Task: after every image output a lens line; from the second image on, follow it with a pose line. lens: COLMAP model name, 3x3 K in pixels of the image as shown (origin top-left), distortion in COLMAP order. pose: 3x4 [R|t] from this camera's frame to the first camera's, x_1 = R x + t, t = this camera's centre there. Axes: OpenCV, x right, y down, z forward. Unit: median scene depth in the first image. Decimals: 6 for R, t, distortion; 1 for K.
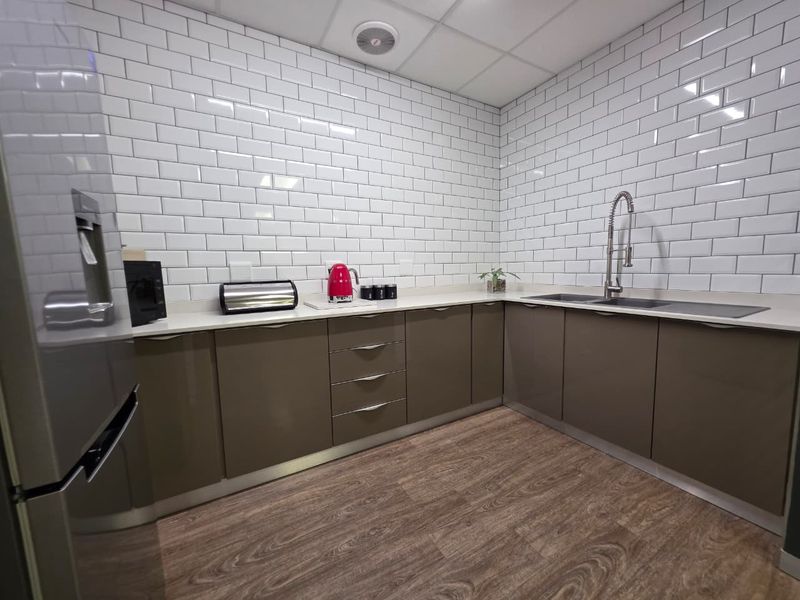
lens RADIAL K [[321.1, 0, 403.7], [0, 321.1, 302.3], [0, 0, 1]] dist [-0.003270, -0.000093]
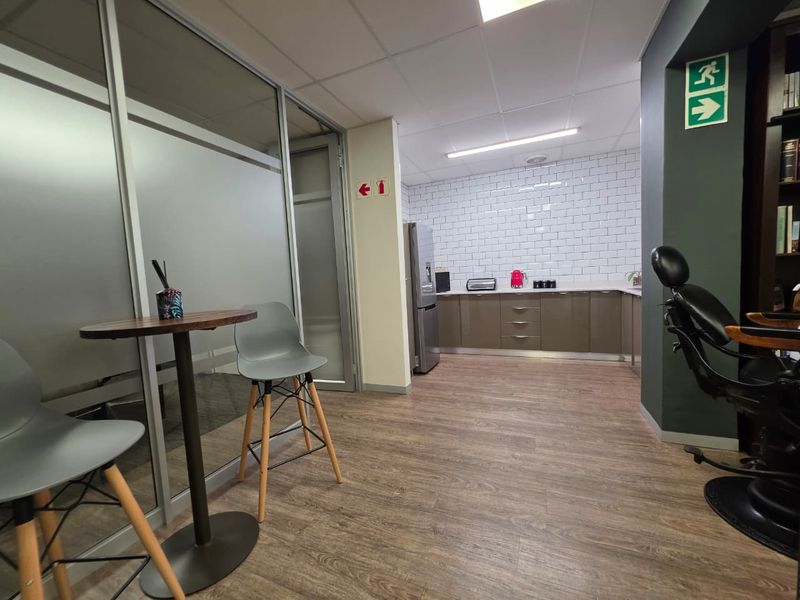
lens RADIAL K [[321.1, 0, 401.9], [0, 321.1, 300.6], [0, 0, 1]] dist [-0.003270, -0.000093]
pose [[0.601263, 0.049486, -0.797517, 1.074471], [-0.050992, 0.998422, 0.023508, 0.072520], [0.797422, 0.026533, 0.602838, -0.899512]]
